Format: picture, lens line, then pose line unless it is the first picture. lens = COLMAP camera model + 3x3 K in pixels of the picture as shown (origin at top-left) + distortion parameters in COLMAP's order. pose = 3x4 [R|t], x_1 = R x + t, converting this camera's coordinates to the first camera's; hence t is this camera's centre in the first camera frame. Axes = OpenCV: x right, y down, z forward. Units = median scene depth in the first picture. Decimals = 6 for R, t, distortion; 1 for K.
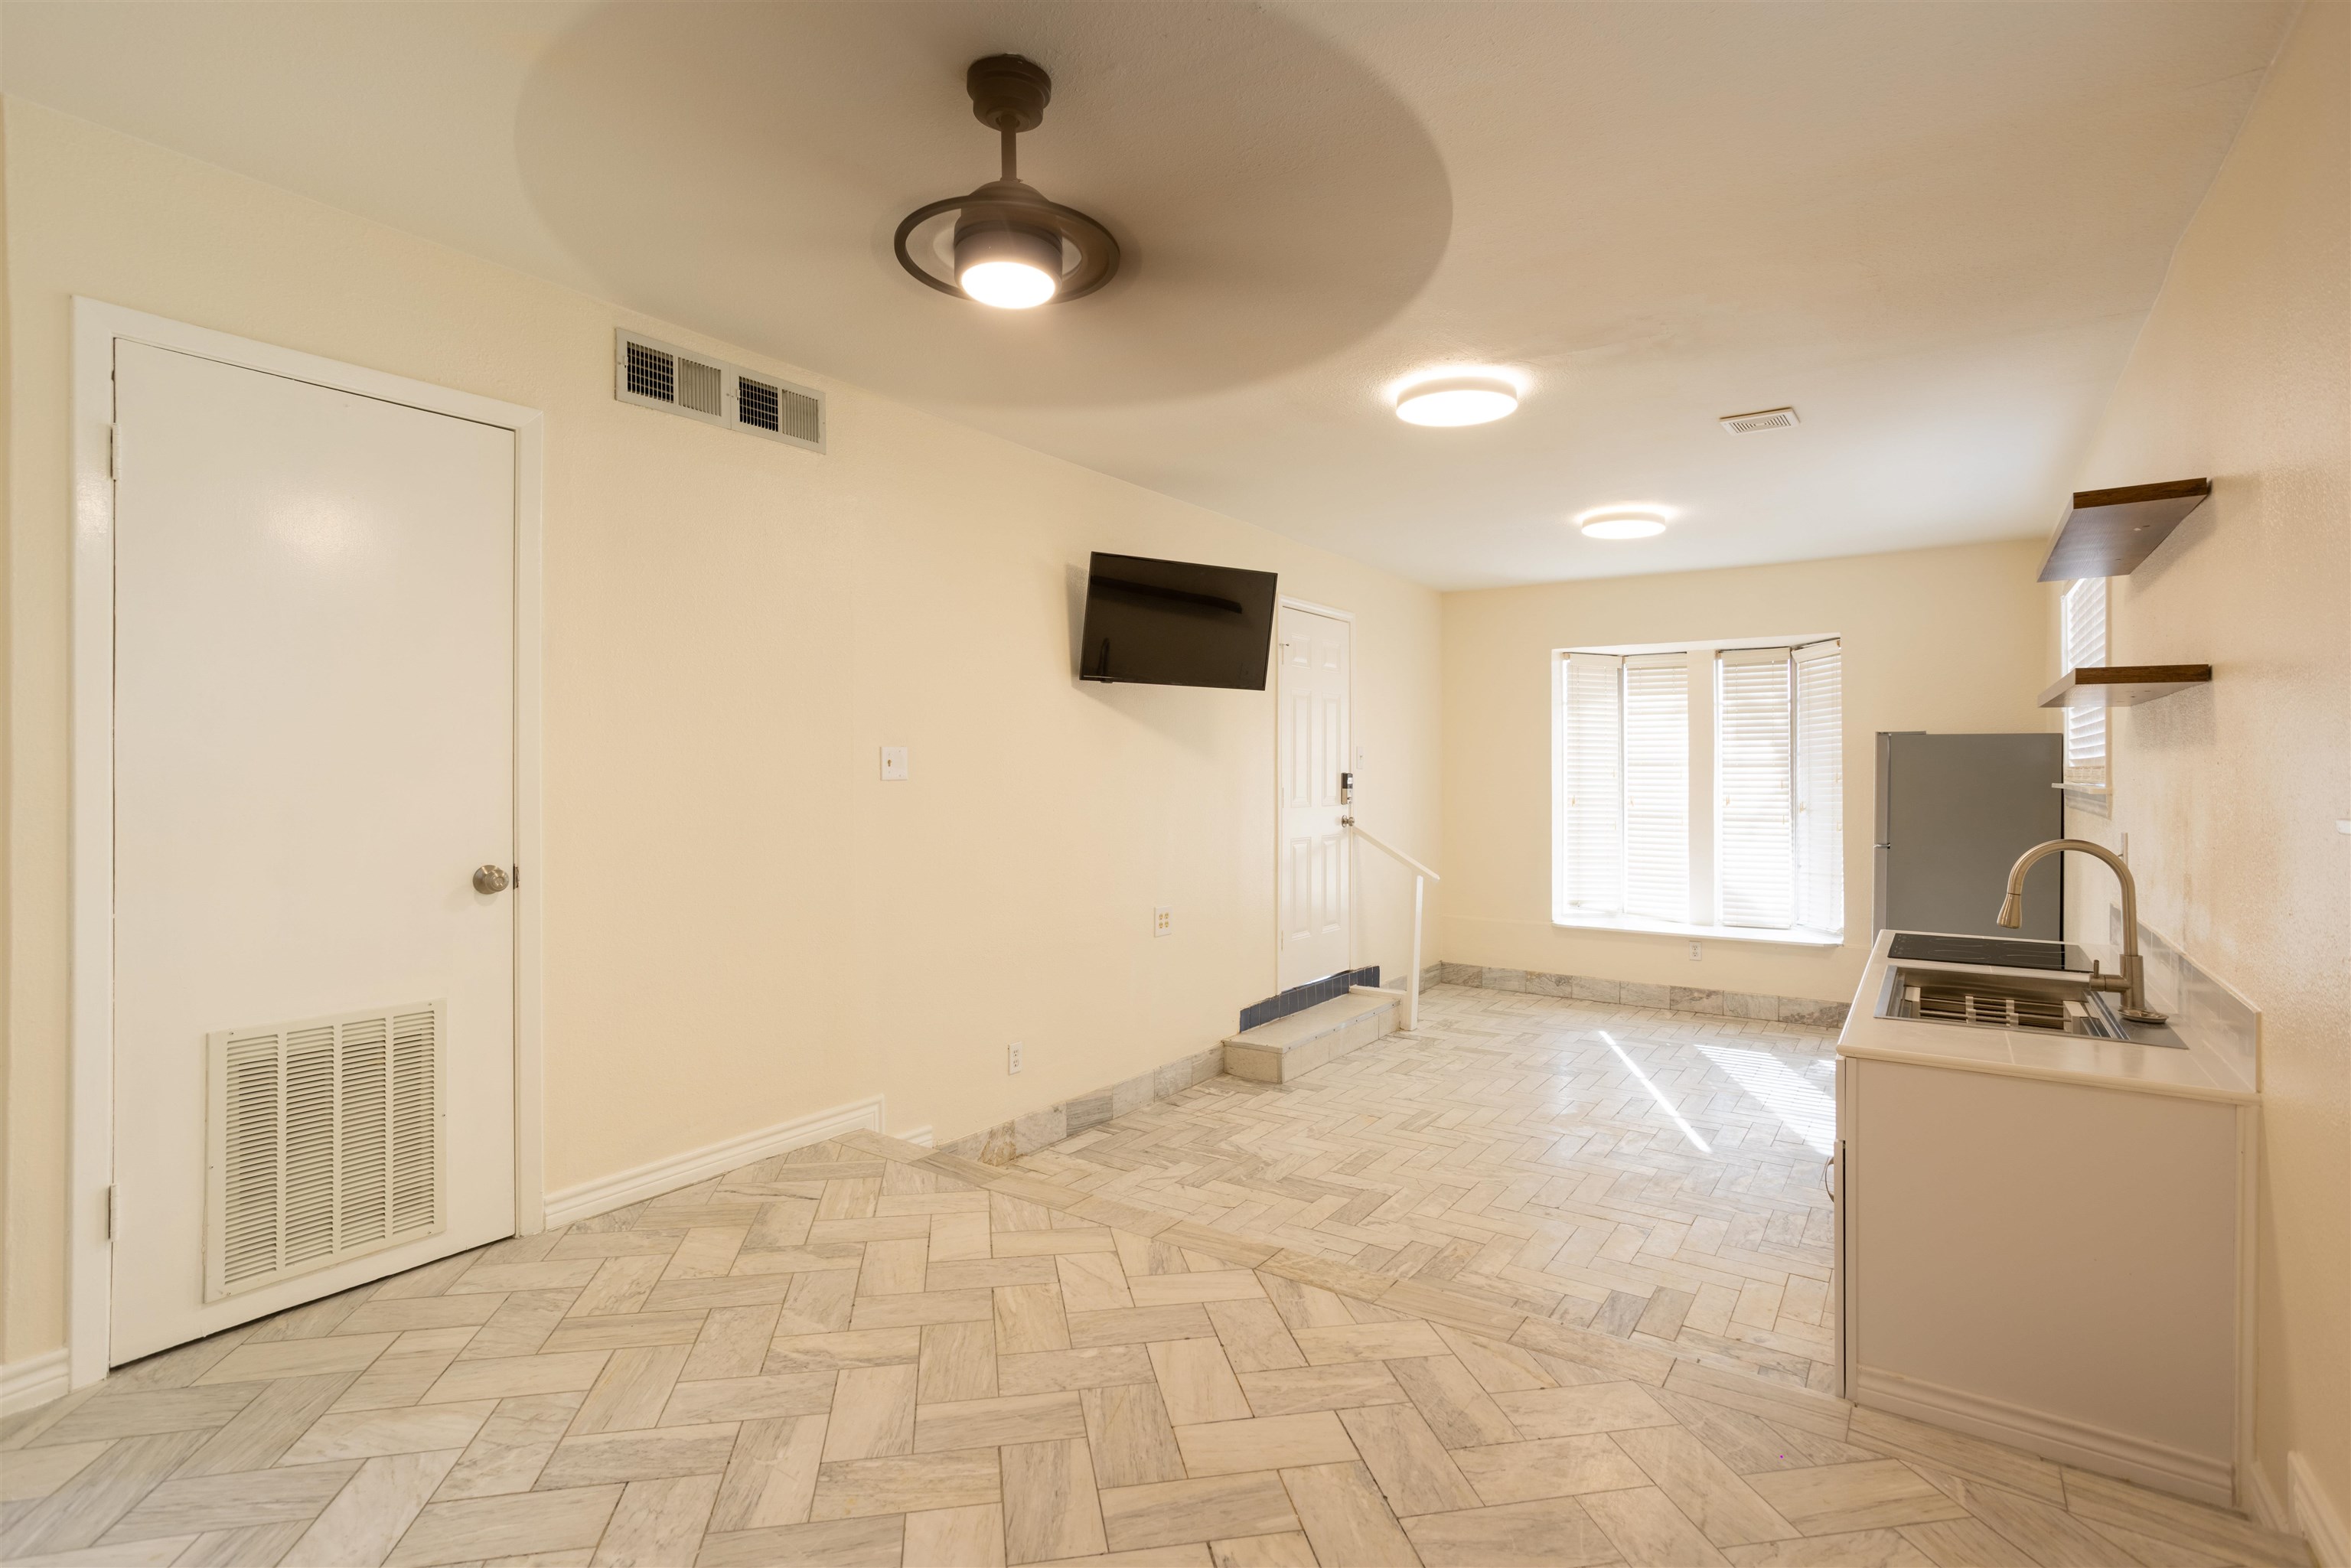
lens RADIAL K [[1158.0, 0, 1175.9], [0, 1158.0, 775.3], [0, 0, 1]] dist [-0.000072, -0.000008]
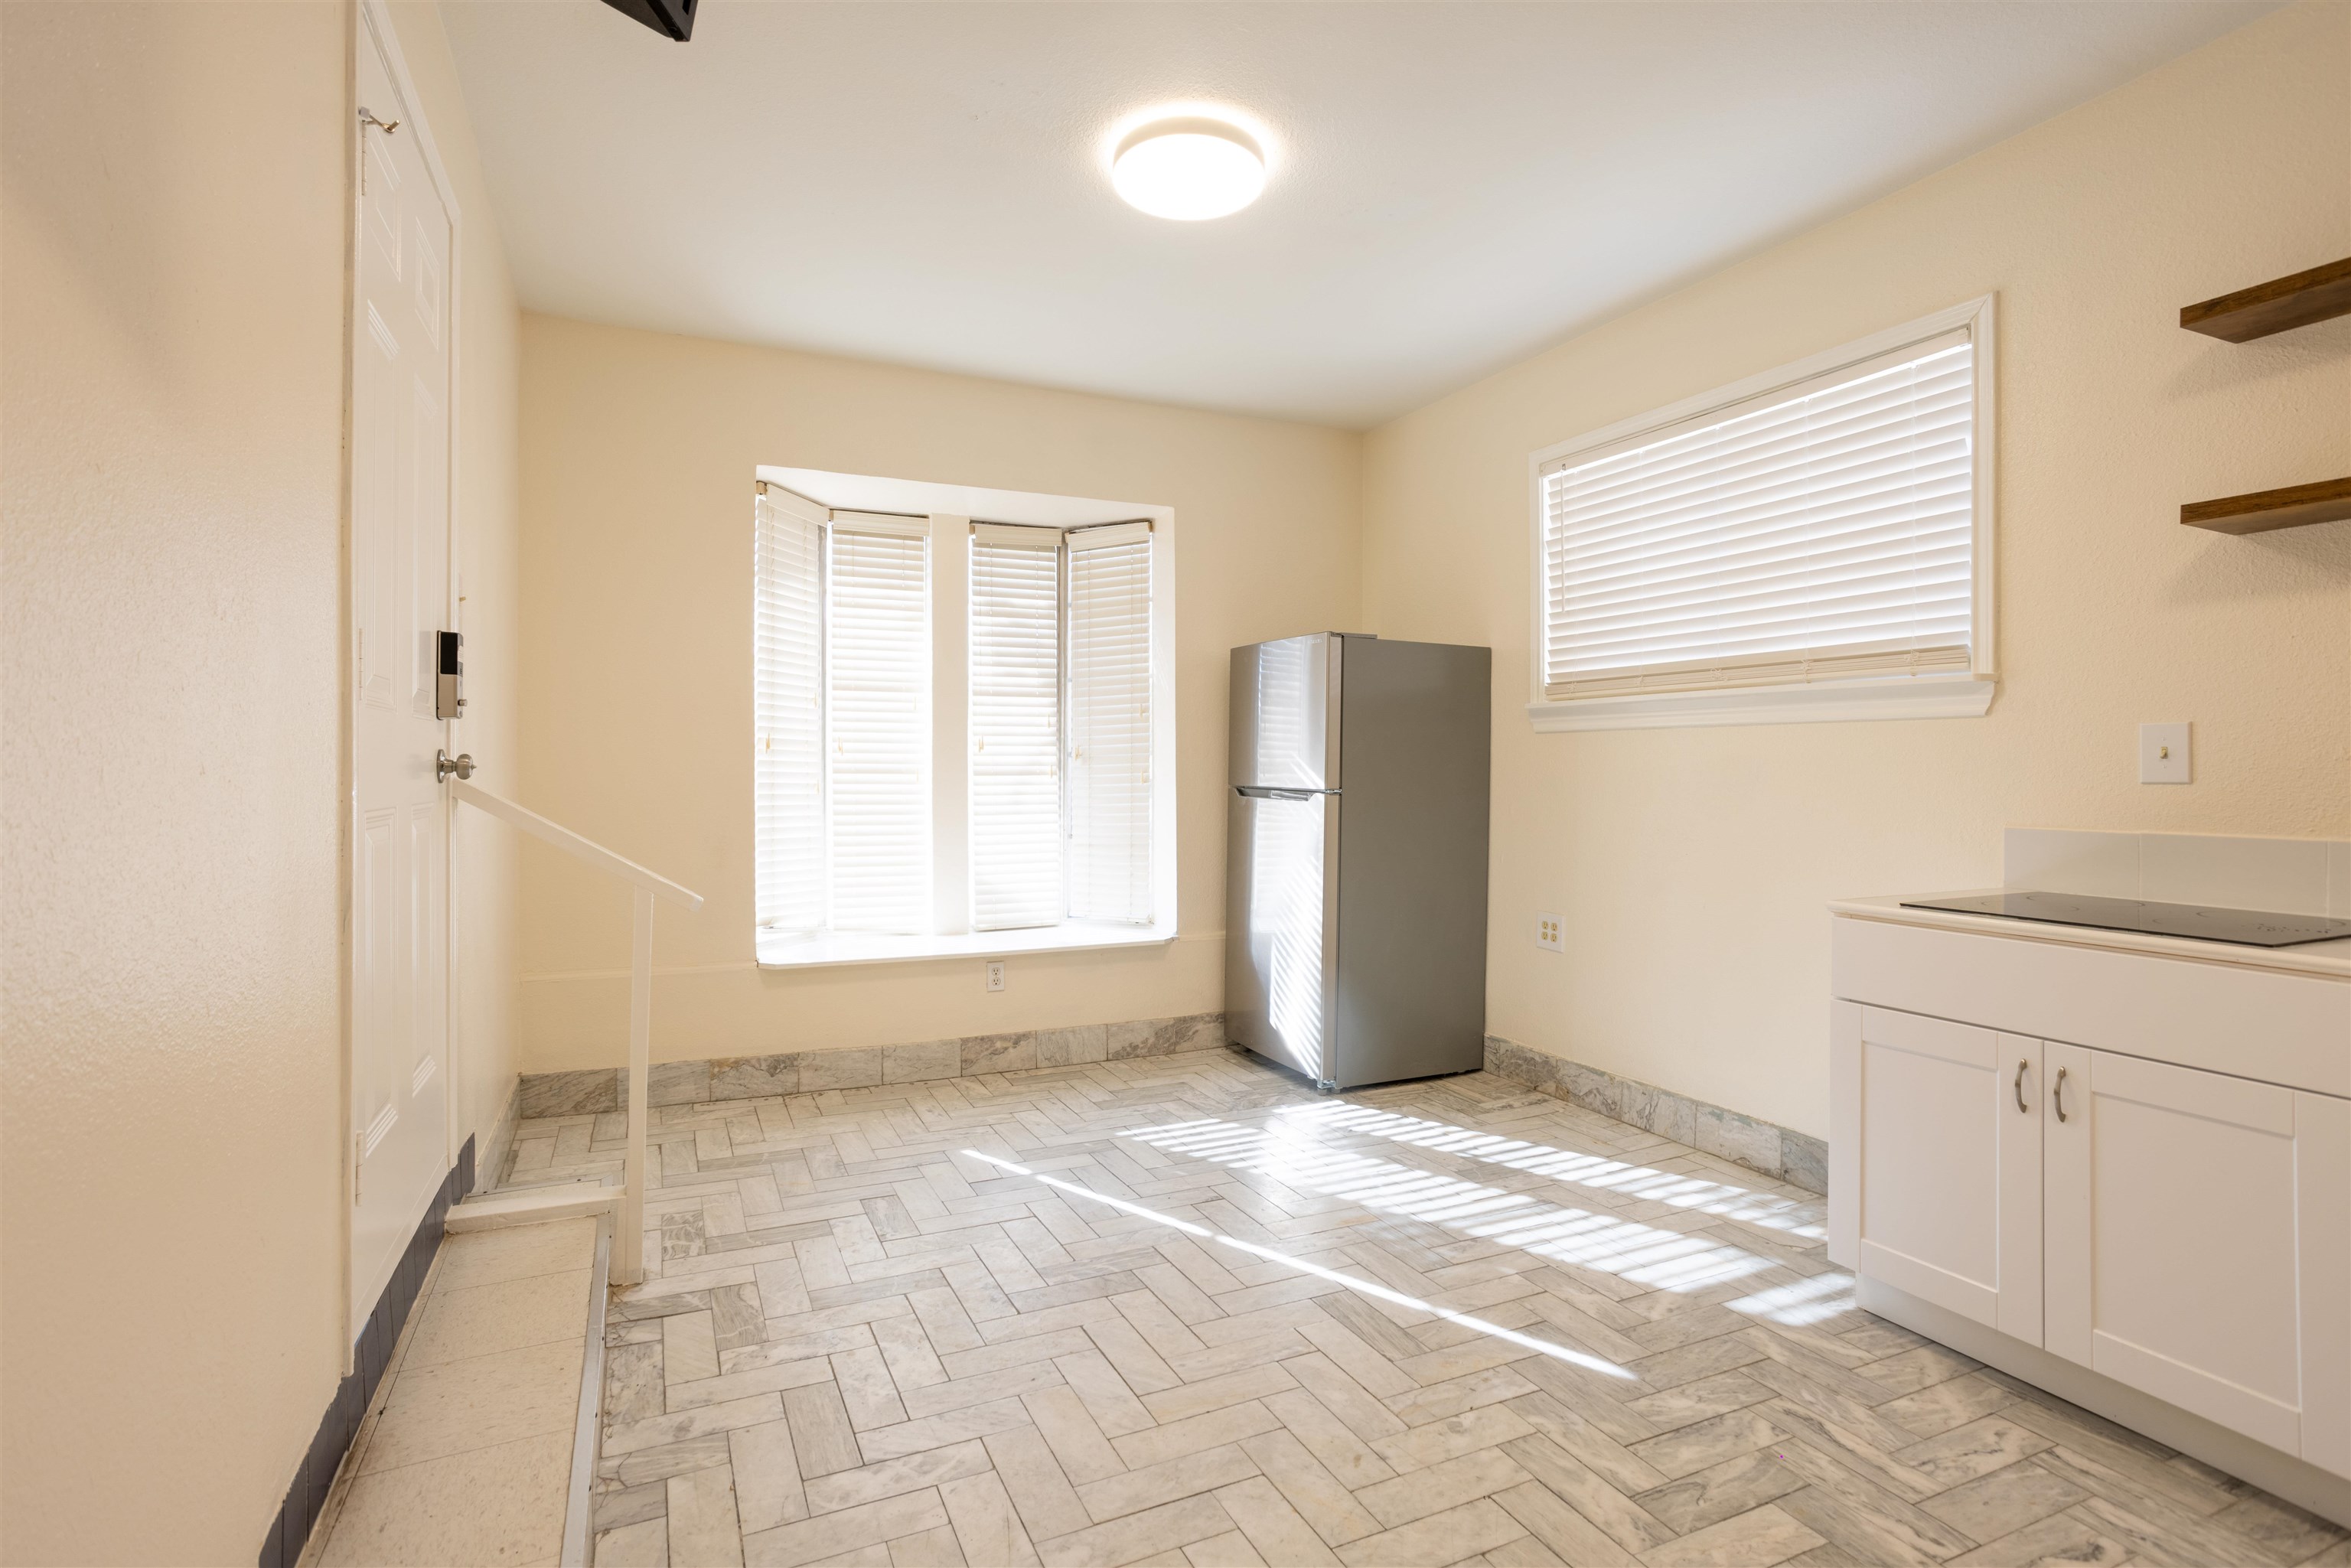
lens RADIAL K [[1158.0, 0, 1171.3], [0, 1158.0, 790.1], [0, 0, 1]] dist [-0.000072, -0.000008]
pose [[0.526770, -0.013683, 0.849898, -0.038582], [0.001750, 0.999886, 0.015013, 0.038789], [-0.850006, -0.006421, 0.526733, 0.565449]]
